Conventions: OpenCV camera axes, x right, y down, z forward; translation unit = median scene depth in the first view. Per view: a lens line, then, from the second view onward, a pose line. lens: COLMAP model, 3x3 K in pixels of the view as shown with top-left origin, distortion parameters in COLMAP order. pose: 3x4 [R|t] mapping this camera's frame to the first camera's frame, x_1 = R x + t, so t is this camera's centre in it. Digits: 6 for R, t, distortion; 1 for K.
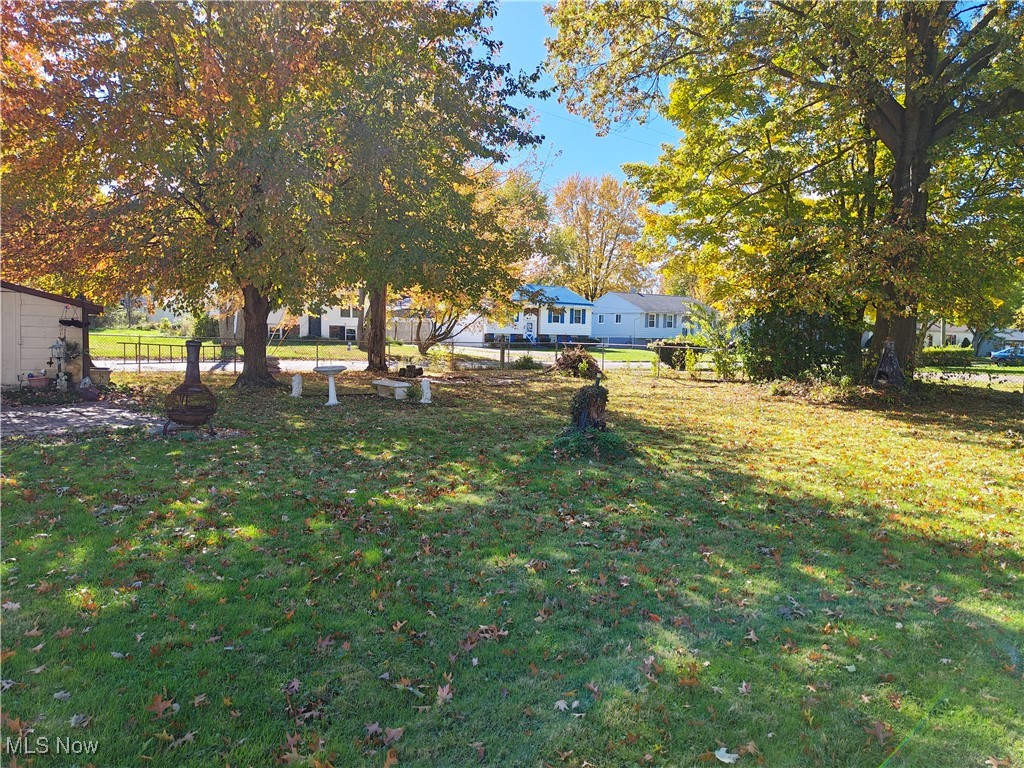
lens RADIAL K [[758.9, 0, 511.7], [0, 758.9, 378.6], [0, 0, 1]] dist [-0.000131, 0.000528]
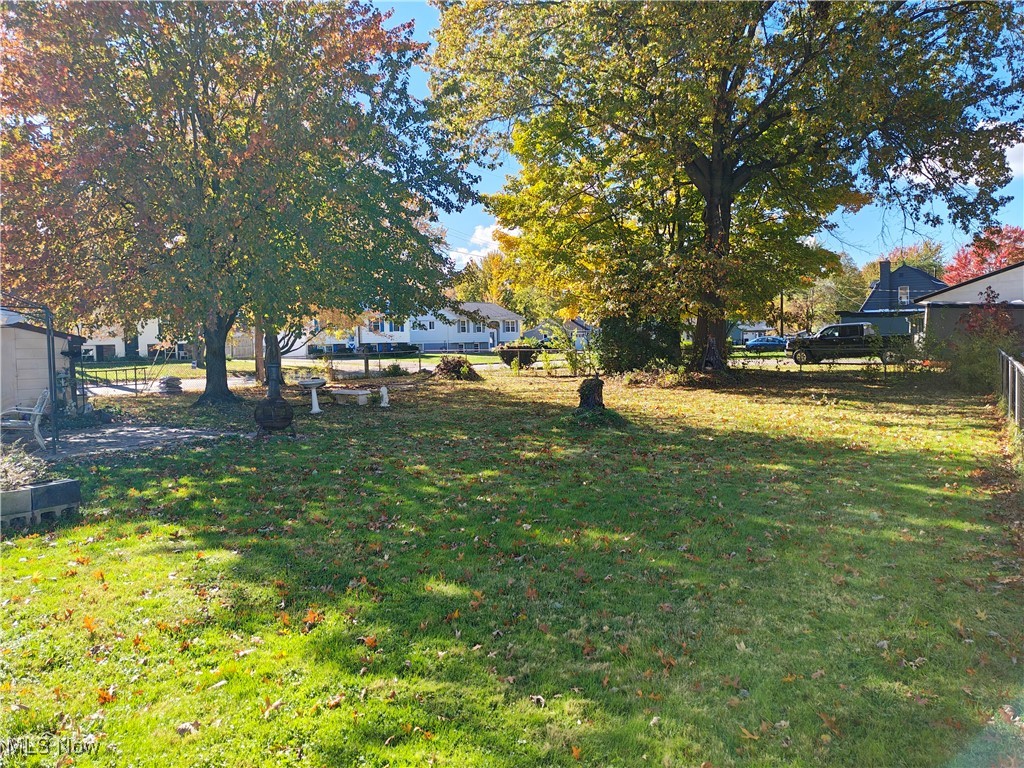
lens RADIAL K [[775.9, 0, 512.0], [0, 775.9, 384.0], [0, 0, 1]] dist [0.003802, -0.000533]
pose [[0.956626, -0.061196, 0.284818, -0.240136], [0.061247, 0.998084, 0.008735, -0.001454], [-0.284807, 0.009088, 0.958542, -0.217575]]
